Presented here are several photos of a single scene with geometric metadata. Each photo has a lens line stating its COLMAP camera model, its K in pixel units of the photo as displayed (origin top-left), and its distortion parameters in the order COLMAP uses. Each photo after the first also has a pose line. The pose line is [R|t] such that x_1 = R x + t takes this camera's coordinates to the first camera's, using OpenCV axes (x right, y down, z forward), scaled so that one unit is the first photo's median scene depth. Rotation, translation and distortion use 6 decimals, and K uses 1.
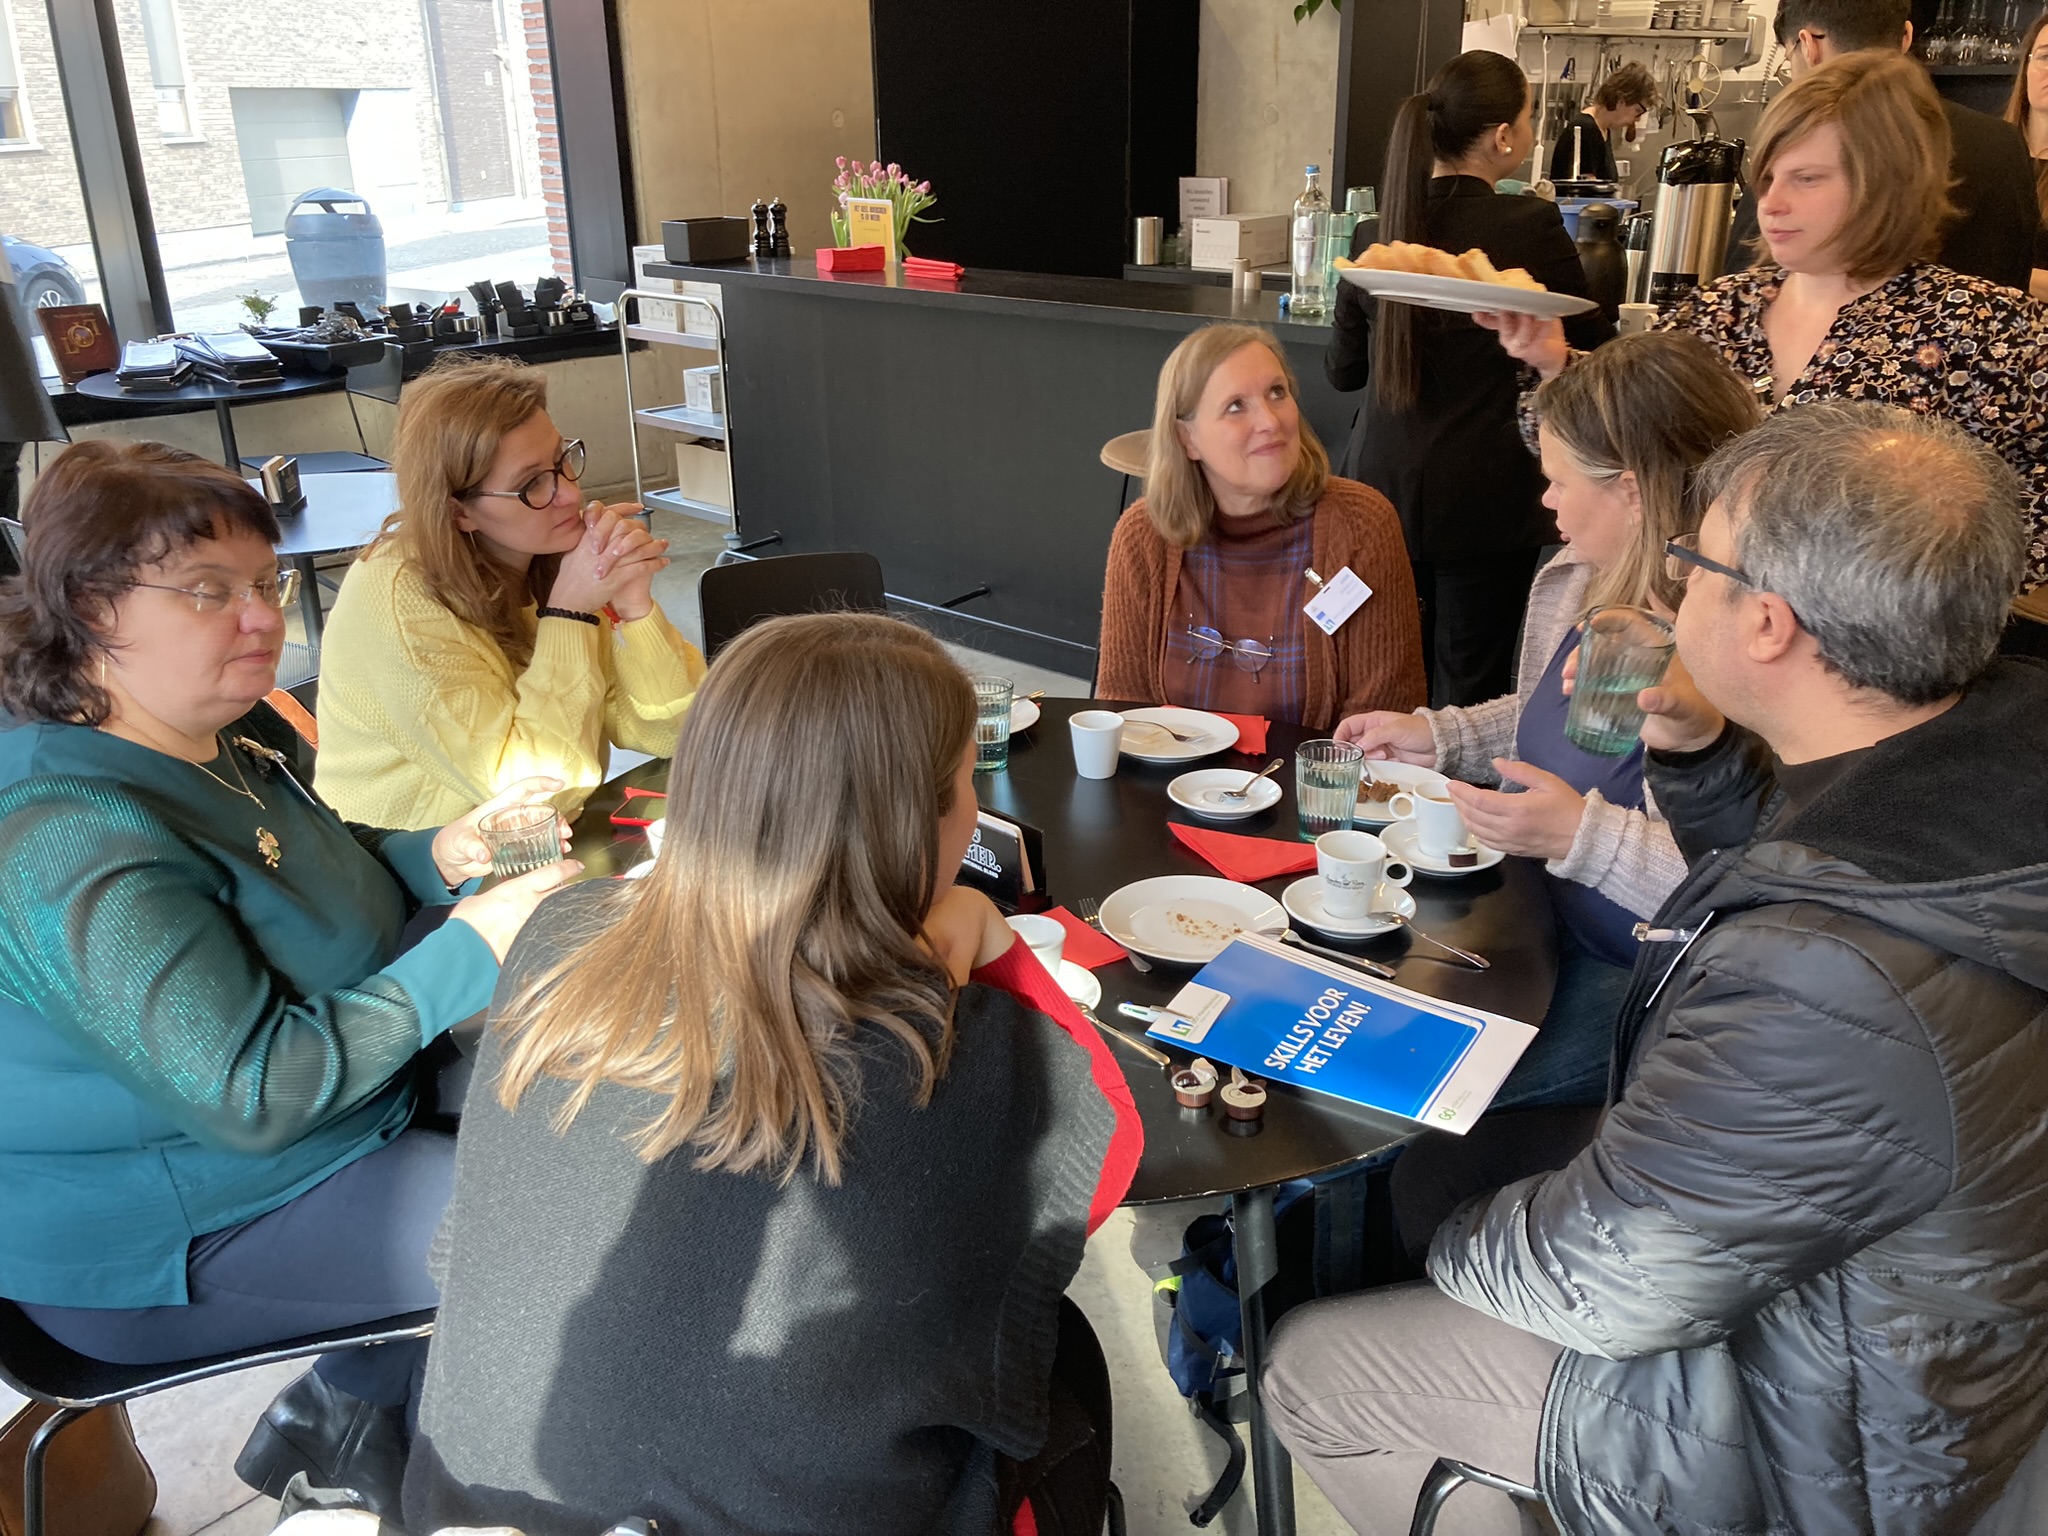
lens RADIAL K [[1641.1, 0, 1027.8], [0, 1641.1, 752.9], [0, 0, 1]] dist [0.003624, -0.006830]
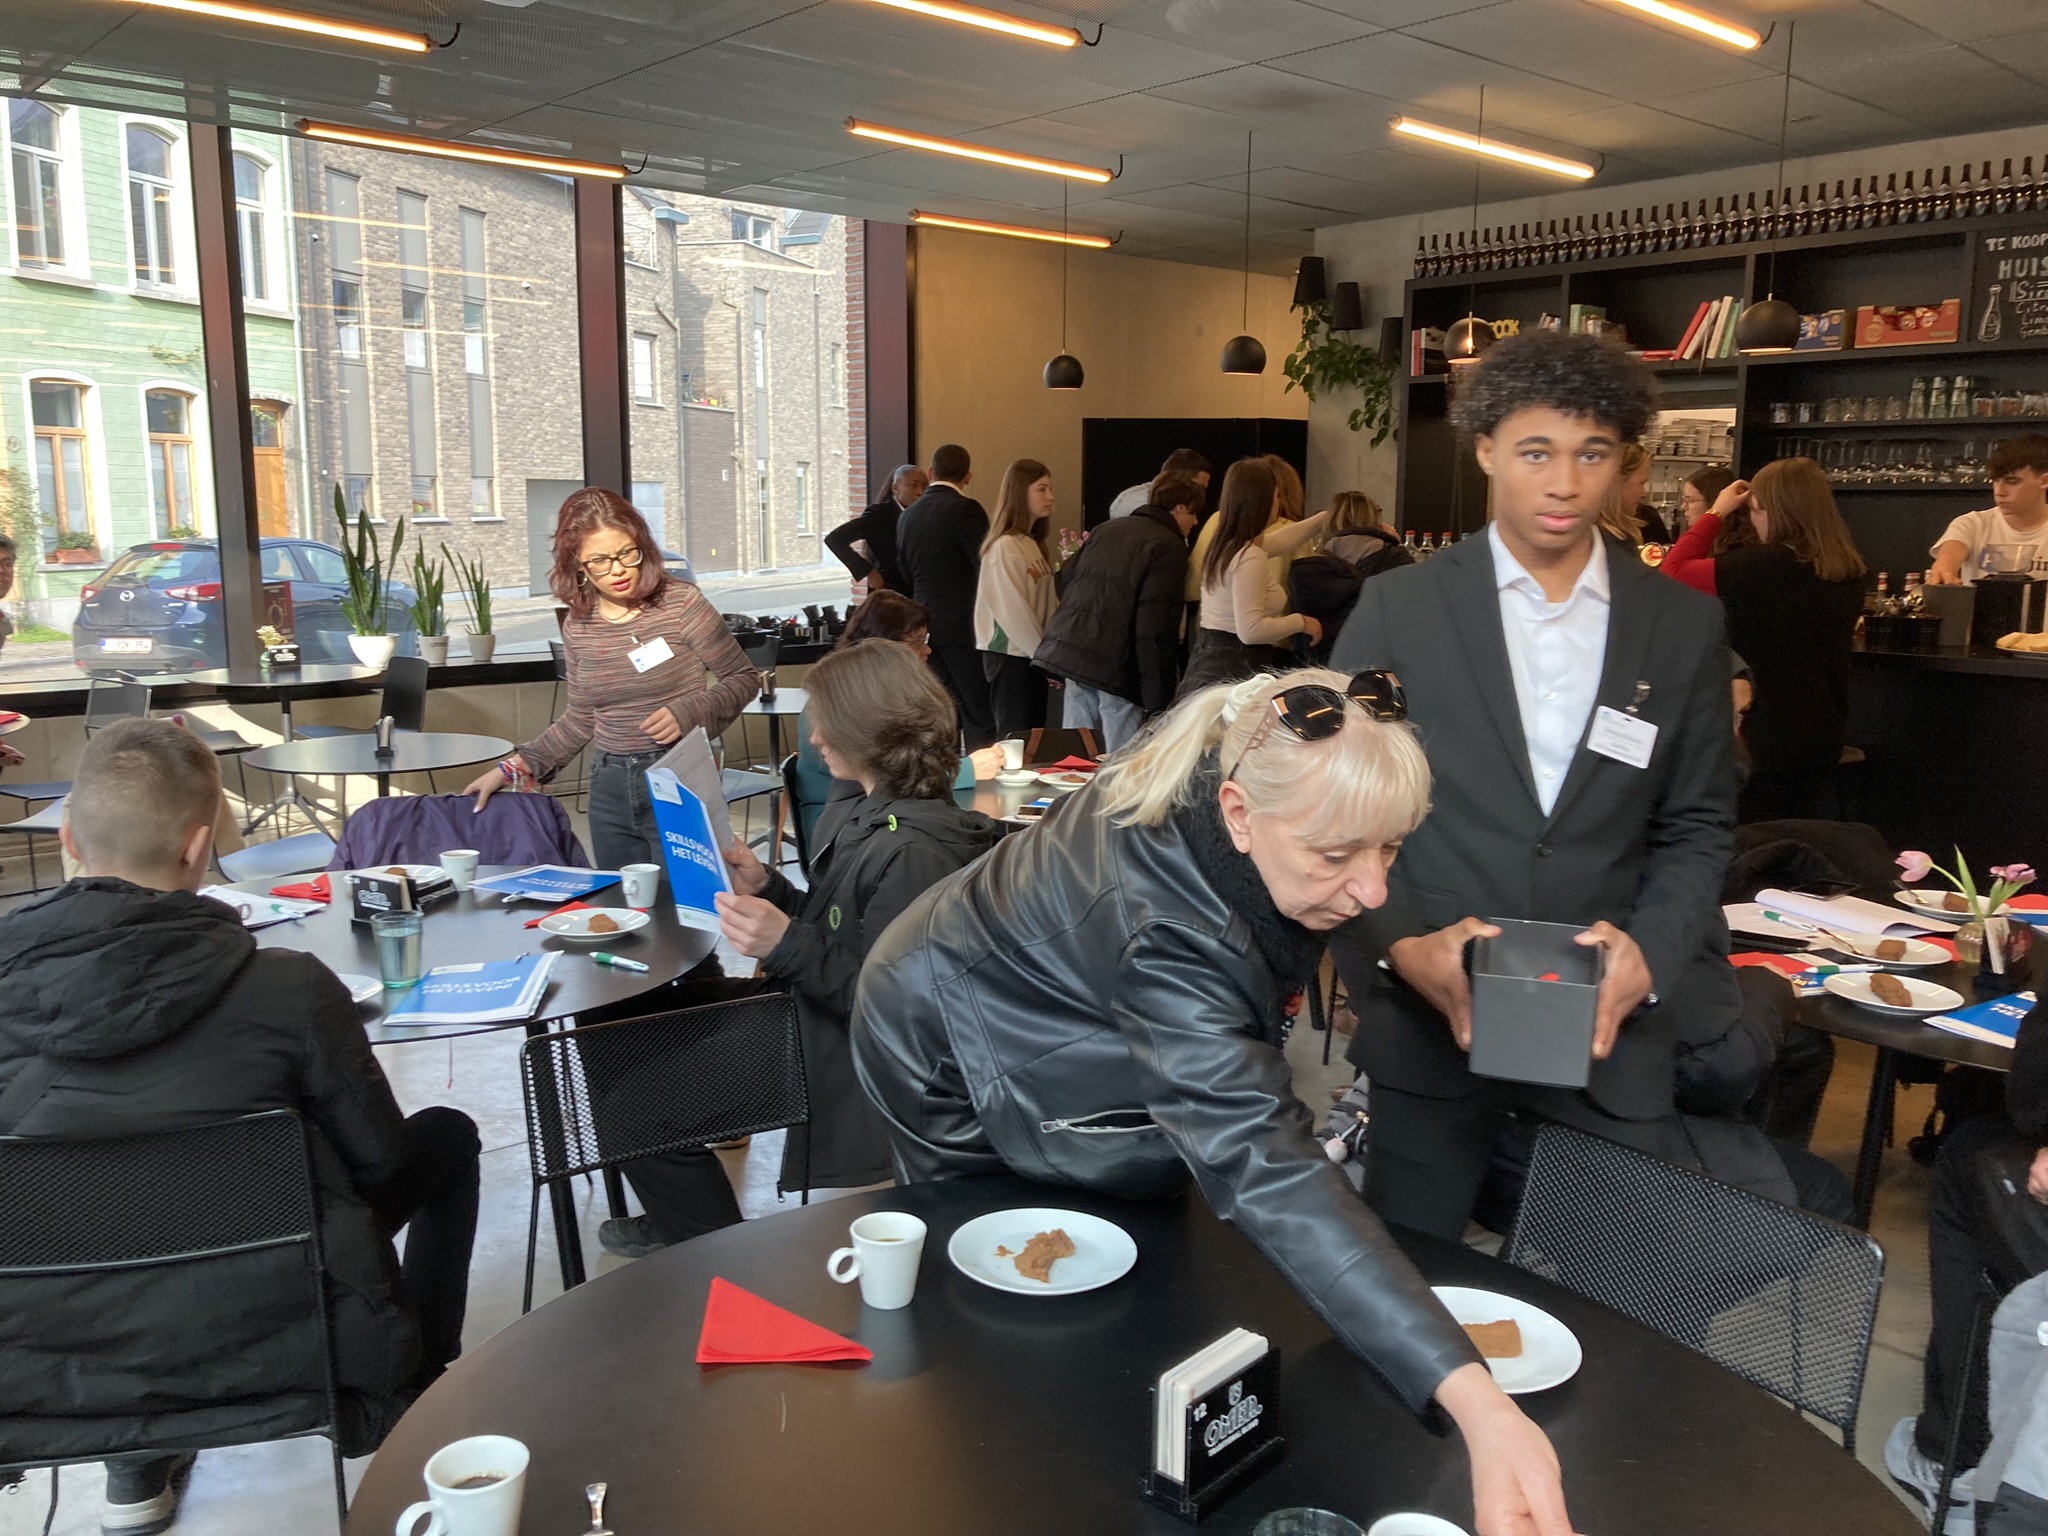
lens RADIAL K [[1641.1, 0, 1027.8], [0, 1641.1, 752.9], [0, 0, 1]] dist [0.003624, -0.006830]
pose [[0.995611, 0.030824, -0.088368, -0.001366], [-0.049840, 0.973805, -0.221855, 0.046523], [0.079214, 0.225285, 0.971067, -0.112978]]
